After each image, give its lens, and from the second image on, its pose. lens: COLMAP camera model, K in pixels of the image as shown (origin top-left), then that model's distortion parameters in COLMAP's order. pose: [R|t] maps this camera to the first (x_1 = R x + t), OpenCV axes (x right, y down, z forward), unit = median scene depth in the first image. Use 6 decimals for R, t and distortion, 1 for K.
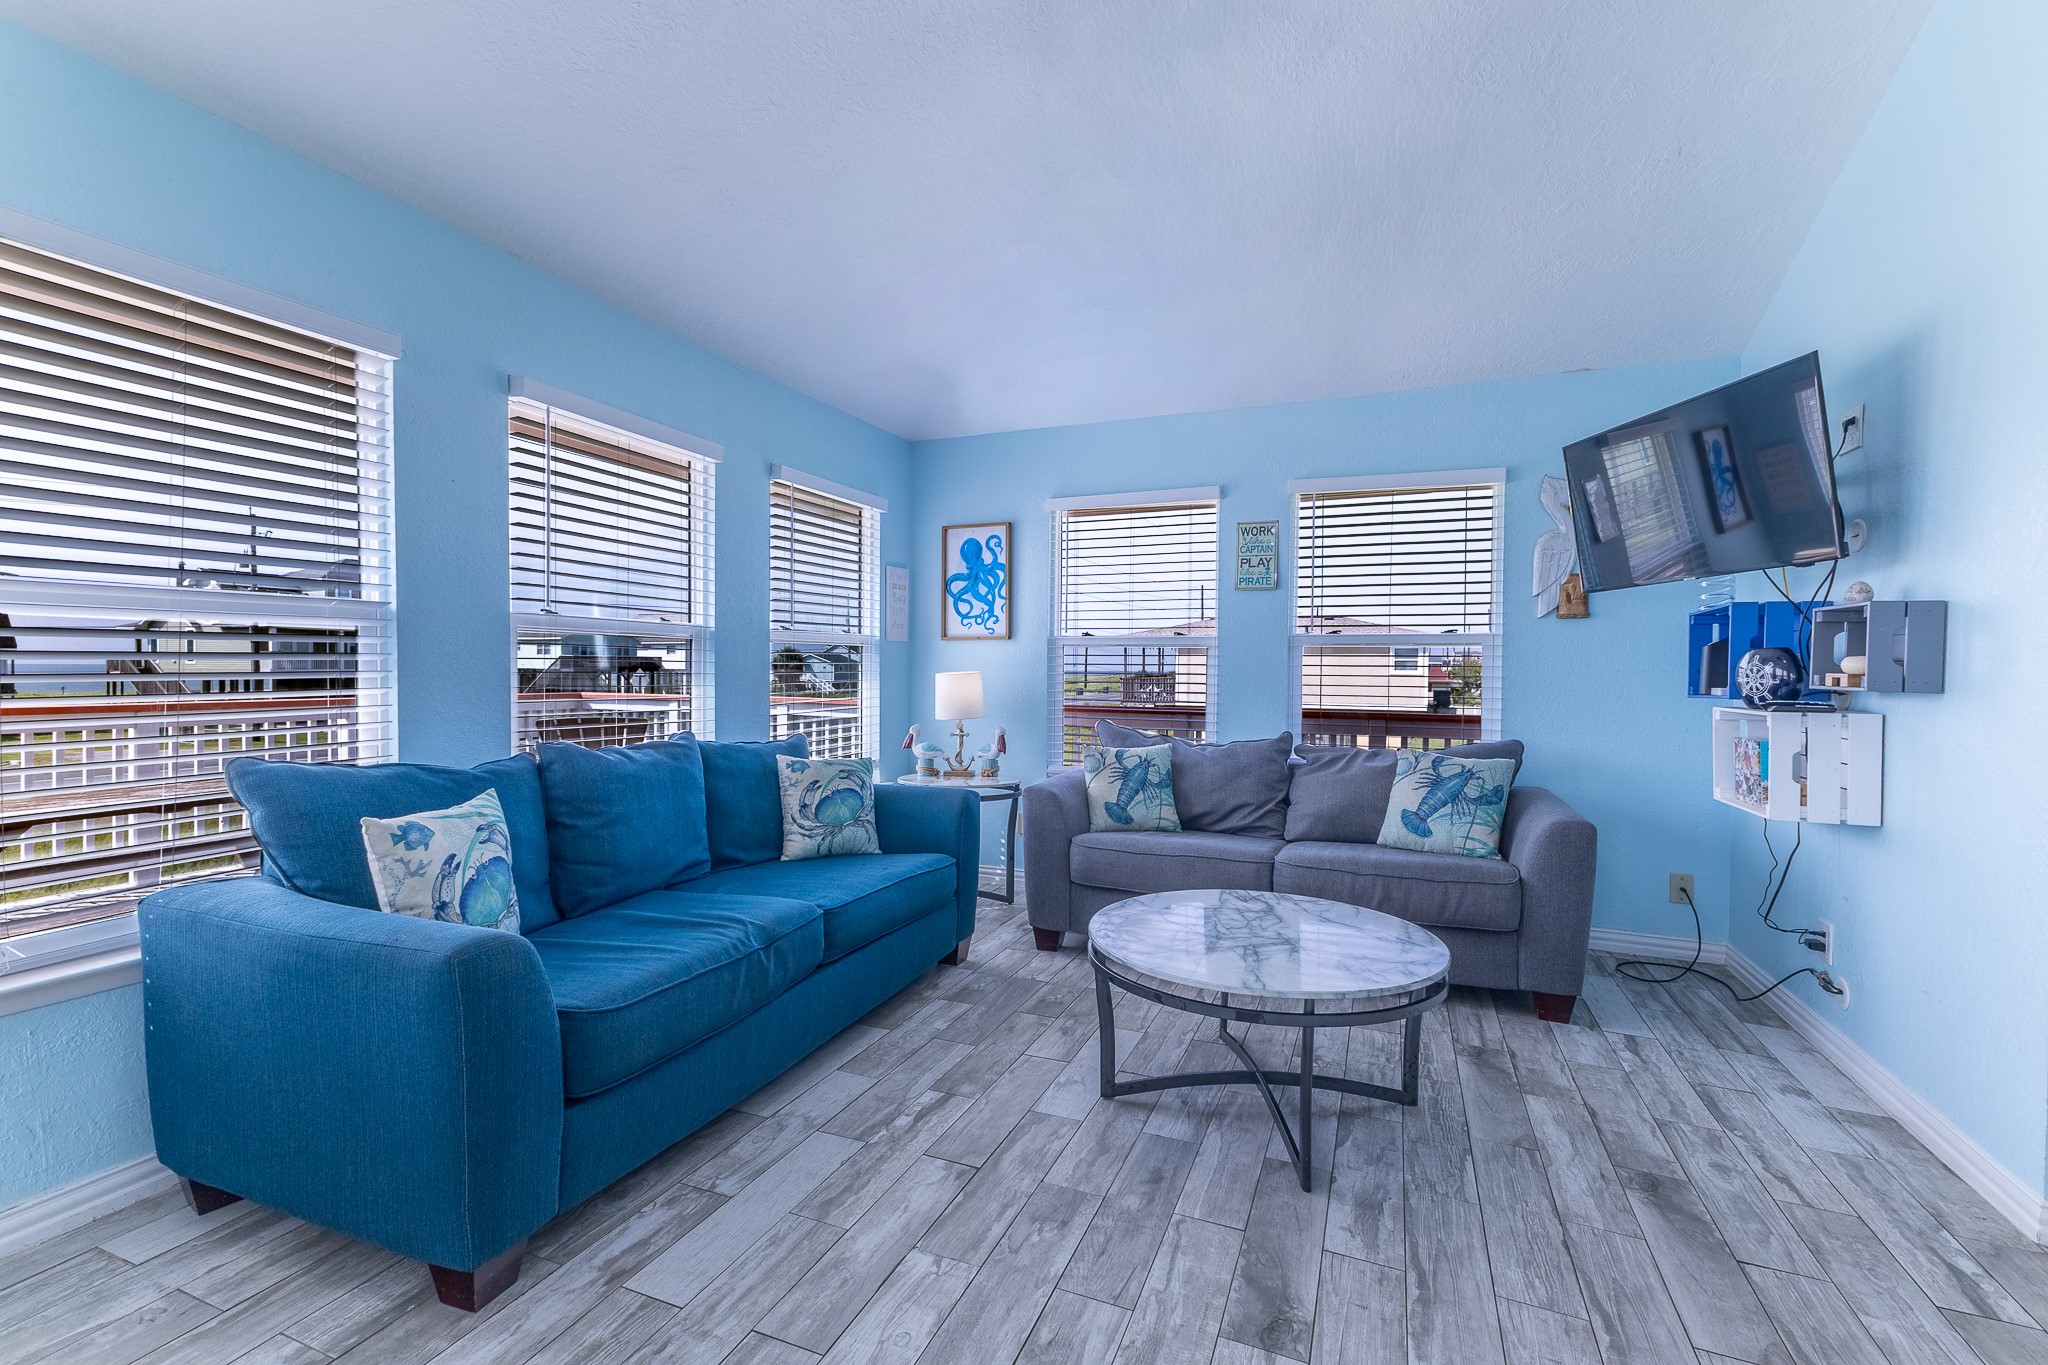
lens RADIAL K [[879.3, 0, 1024.0], [0, 879.3, 682.5], [0, 0, 1]] dist [0.018760, -0.005076]
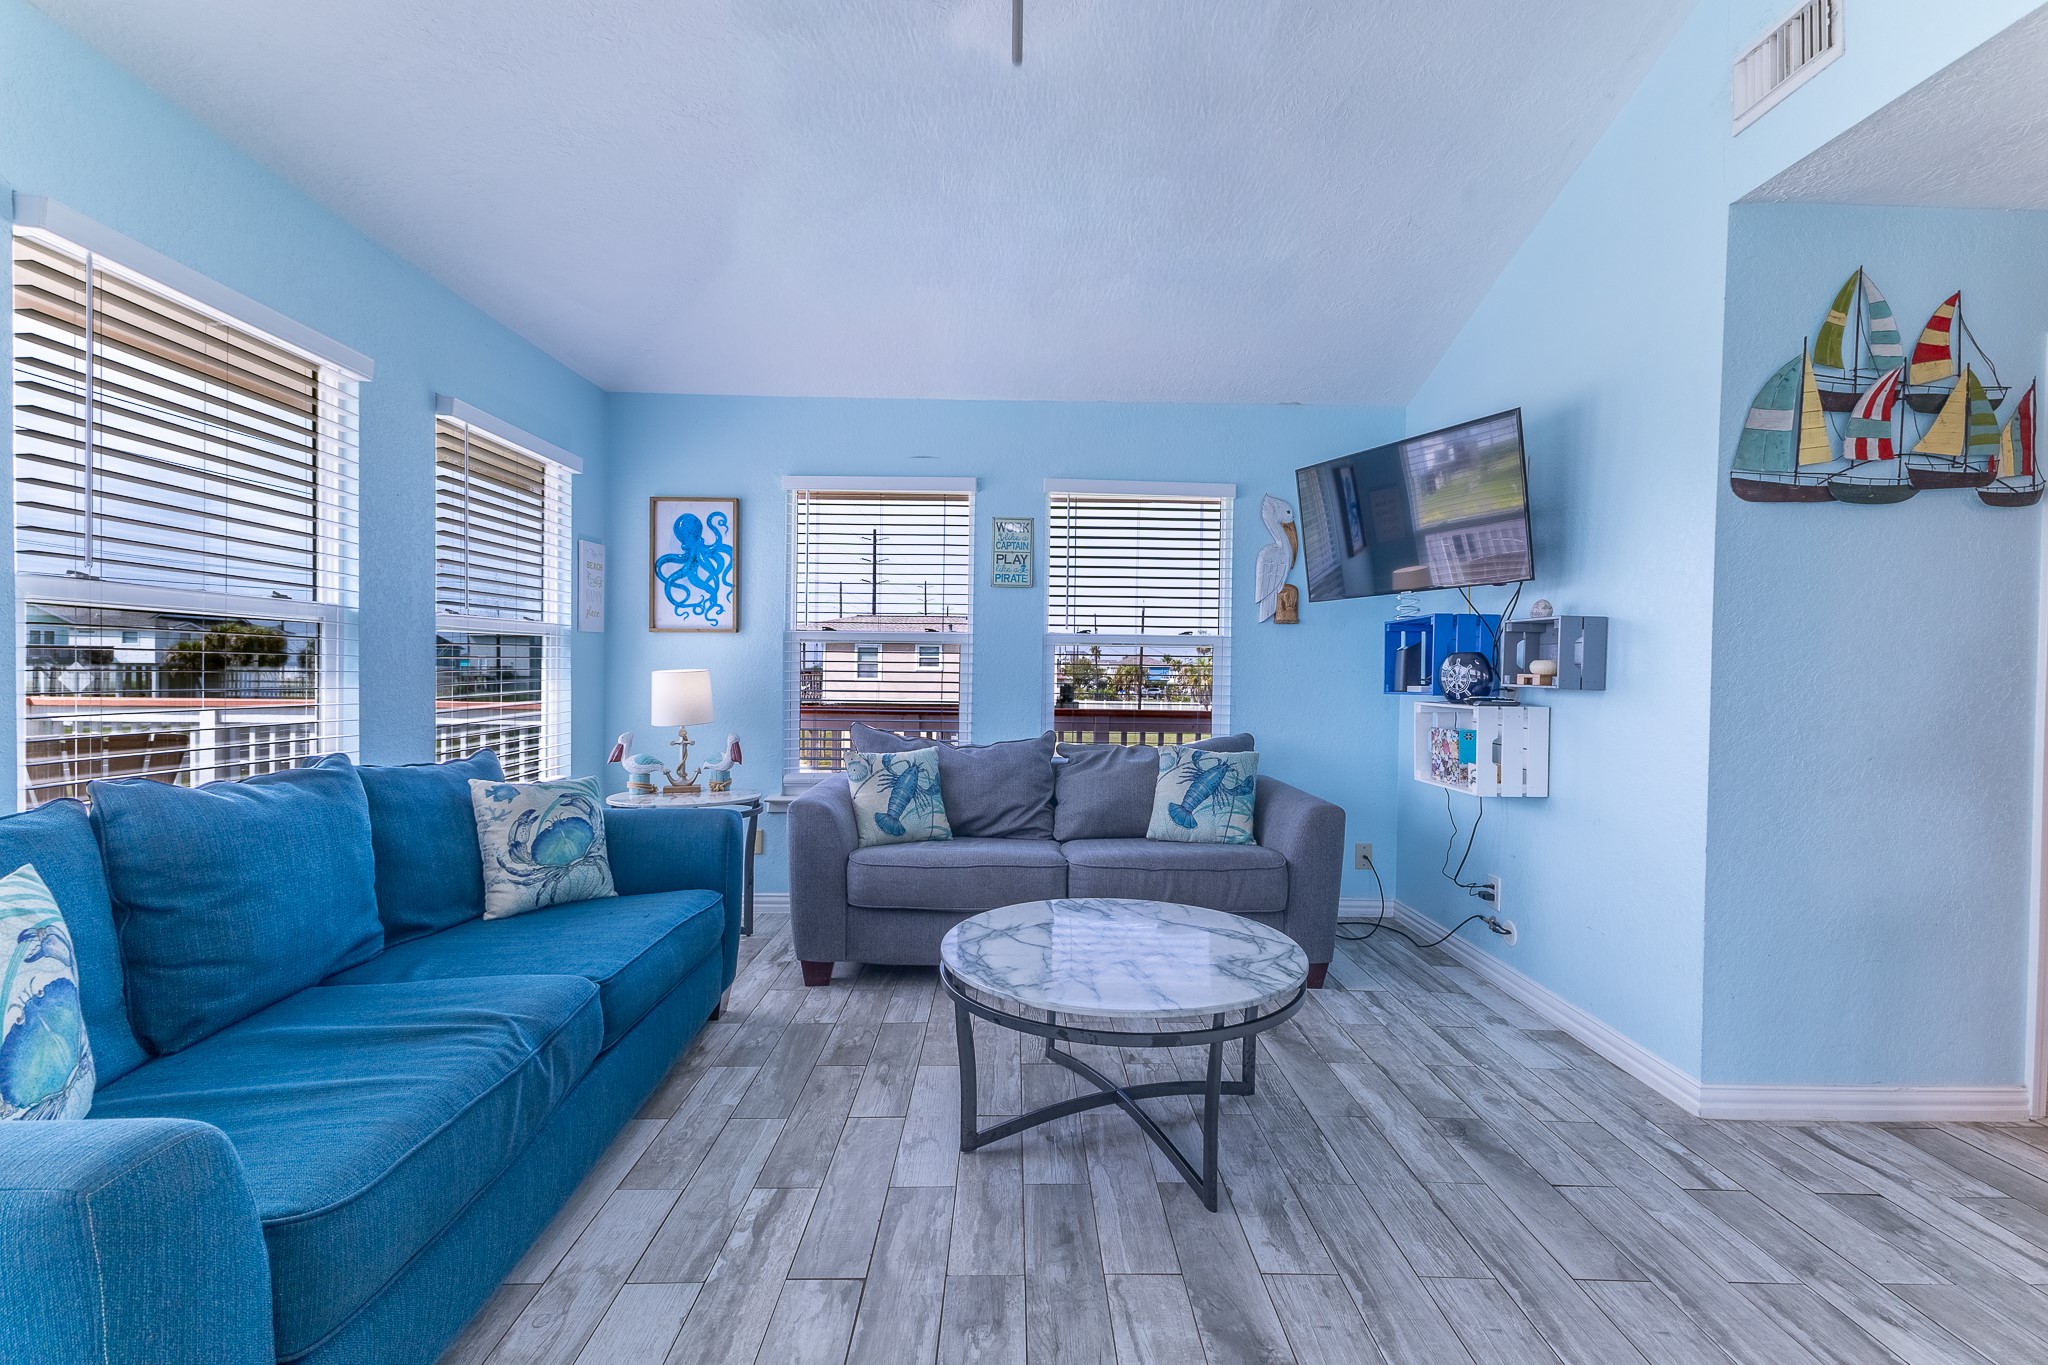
lens RADIAL K [[879.3, 0, 1024.0], [0, 879.3, 682.5], [0, 0, 1]] dist [0.018760, -0.005076]
pose [[0.916834, -0.002715, 0.399259, -0.174172], [0.001301, 0.999992, 0.003813, -0.003707], [-0.399266, -0.002977, 0.916830, 0.137643]]
